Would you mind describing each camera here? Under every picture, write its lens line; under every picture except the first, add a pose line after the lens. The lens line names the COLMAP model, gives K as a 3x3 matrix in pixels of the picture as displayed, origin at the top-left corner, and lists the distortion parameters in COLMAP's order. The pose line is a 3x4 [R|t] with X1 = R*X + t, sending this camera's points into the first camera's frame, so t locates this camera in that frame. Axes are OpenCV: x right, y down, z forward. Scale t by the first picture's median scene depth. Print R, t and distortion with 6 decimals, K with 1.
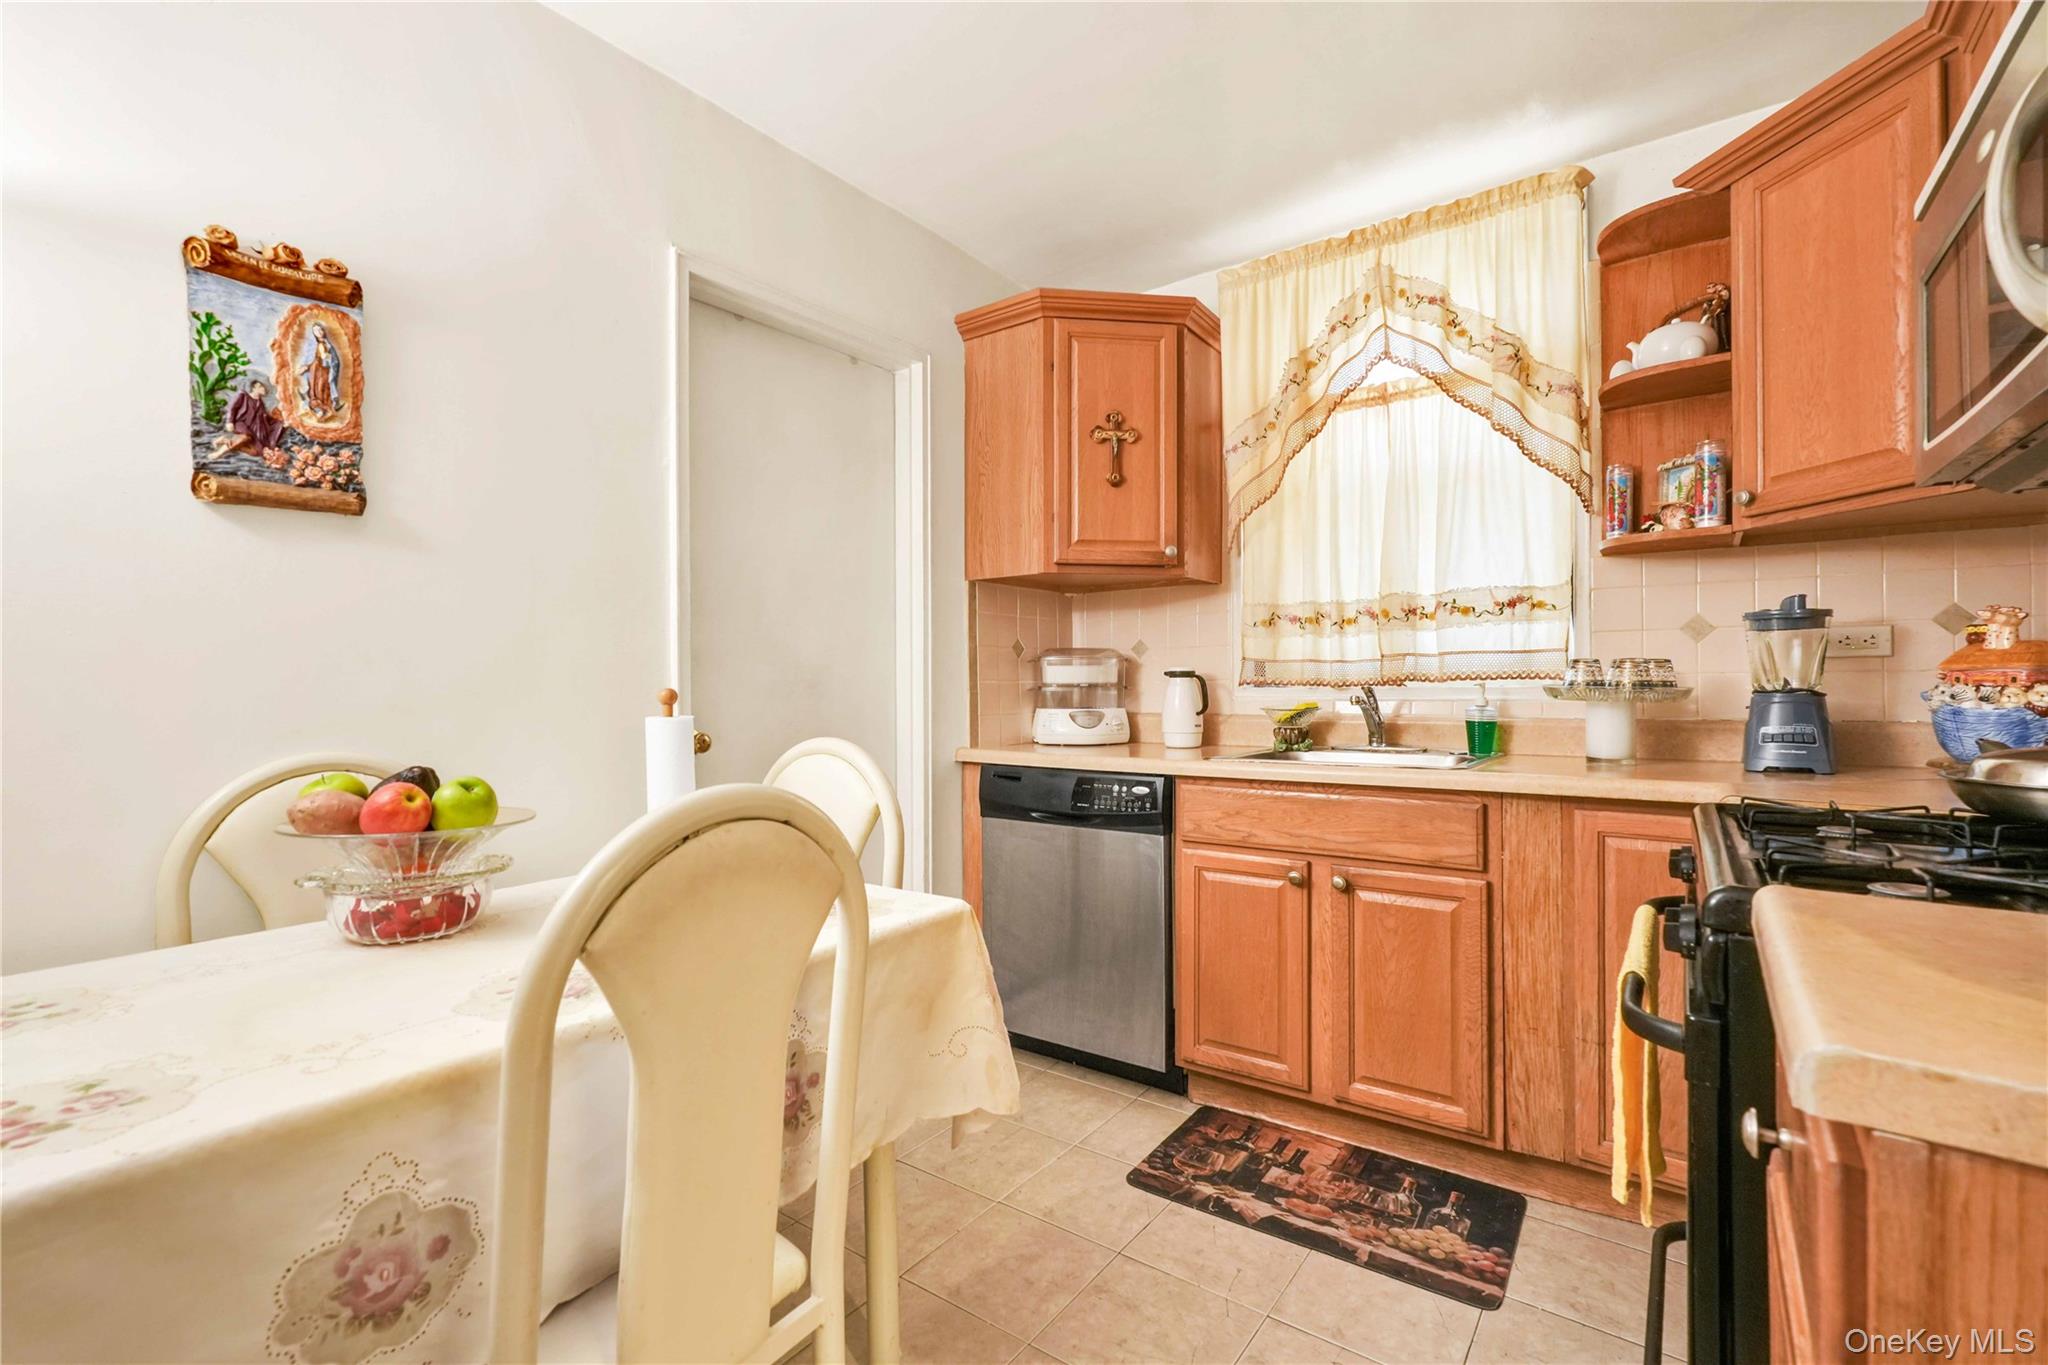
lens RADIAL K [[910.4, 0, 1013.7], [0, 910.4, 682.9], [0, 0, 1]] dist [0.000525, 0.000103]
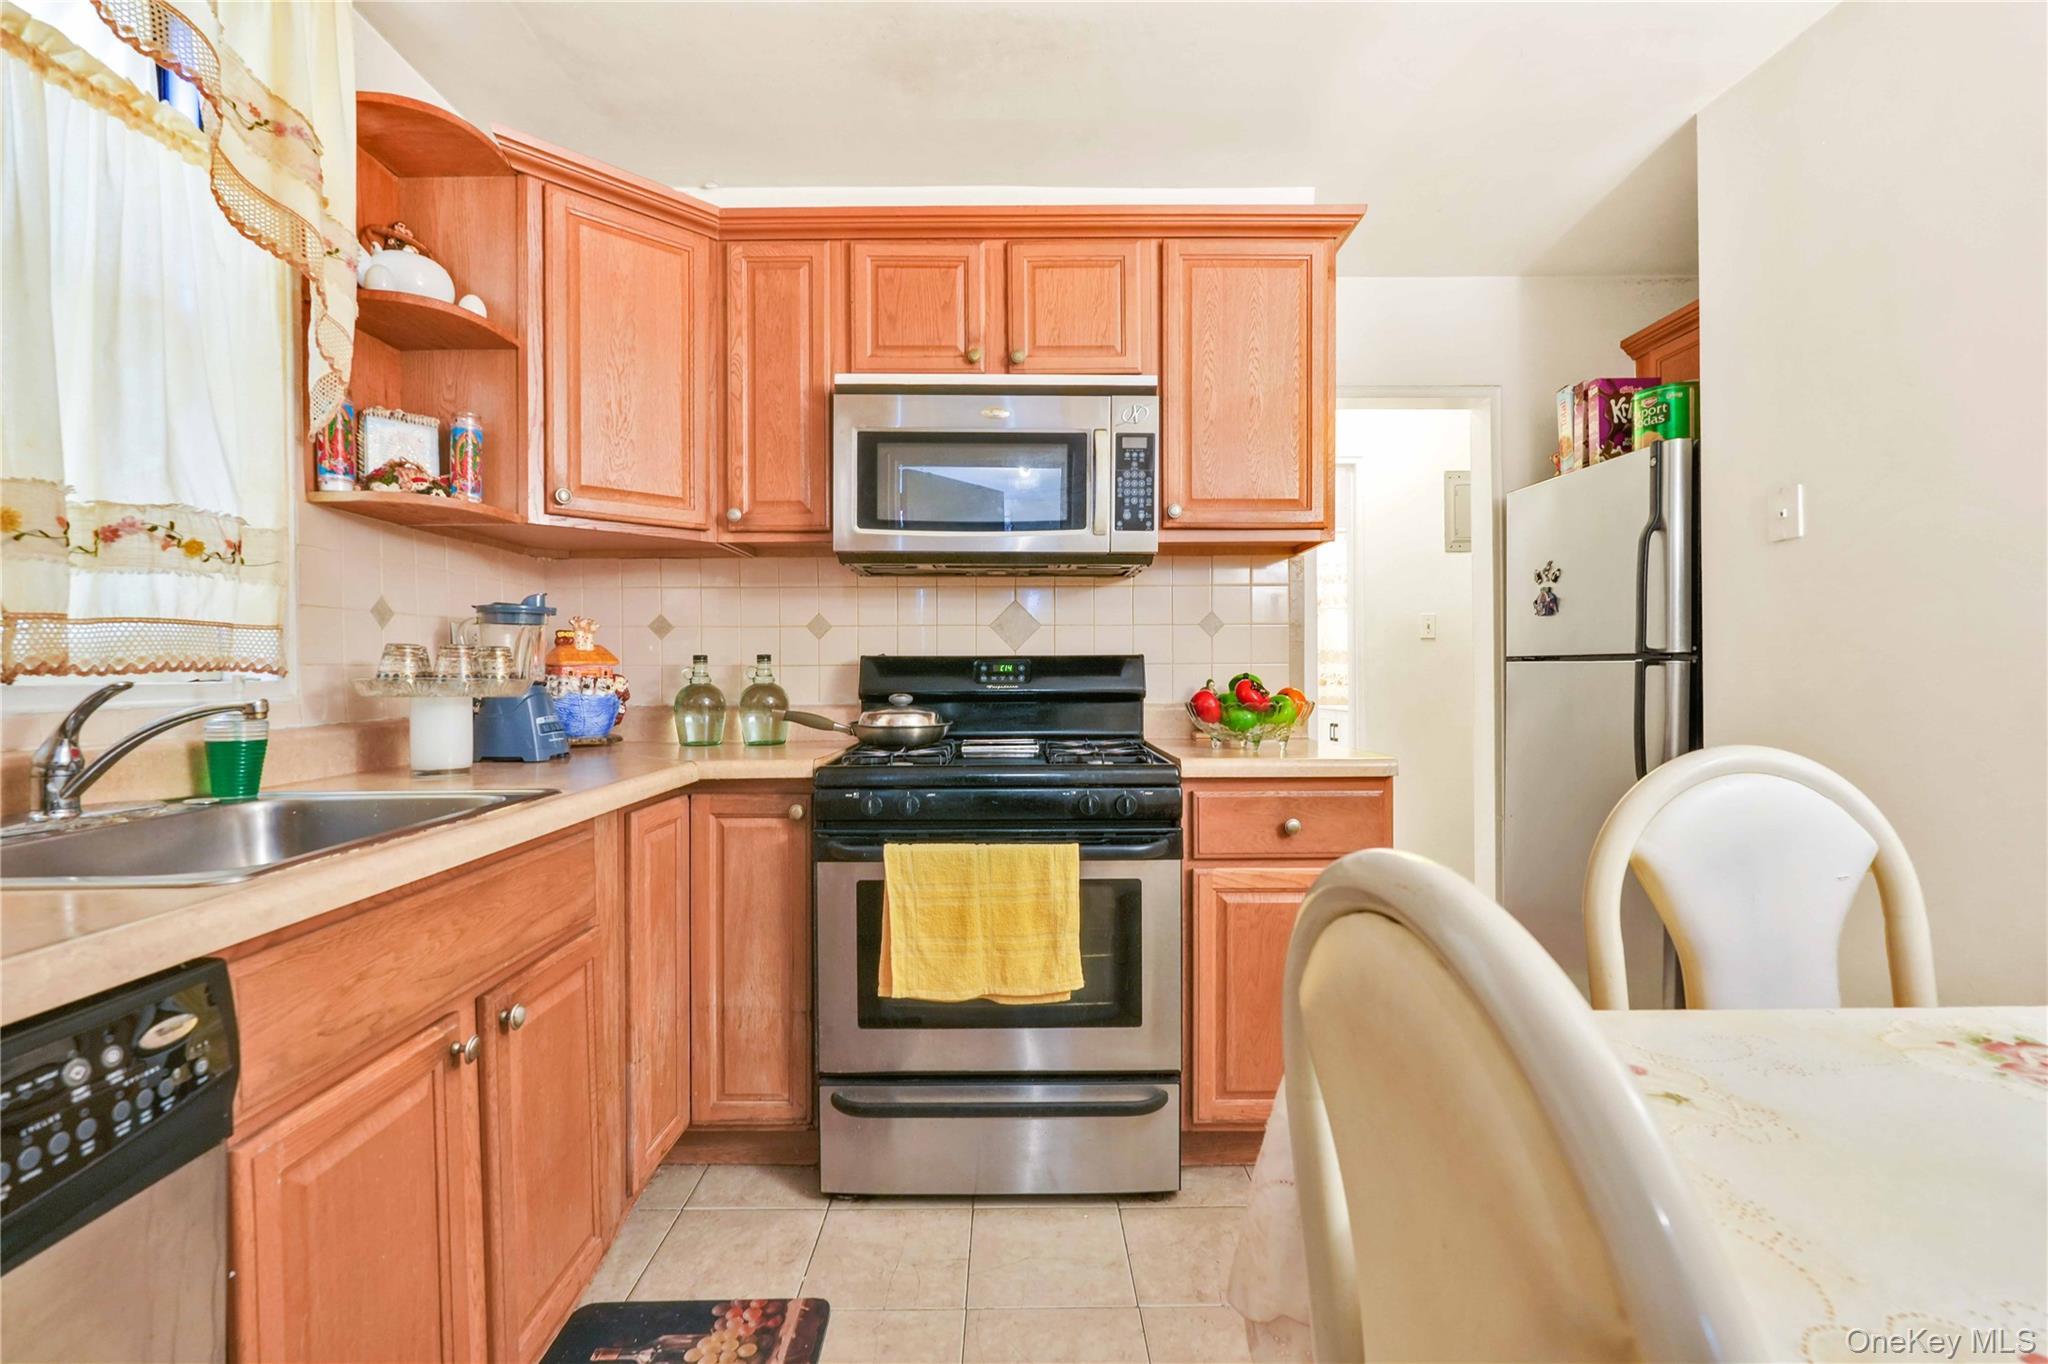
lens RADIAL K [[910.4, 0, 1011.9], [0, 910.4, 677.0], [0, 0, 1]] dist [0.000525, 0.000103]
pose [[-0.590842, 0.002642, 0.806783, -0.282106], [0.007951, 0.999965, 0.002548, 0.003406], [-0.806748, 0.007920, -0.590842, 1.013500]]
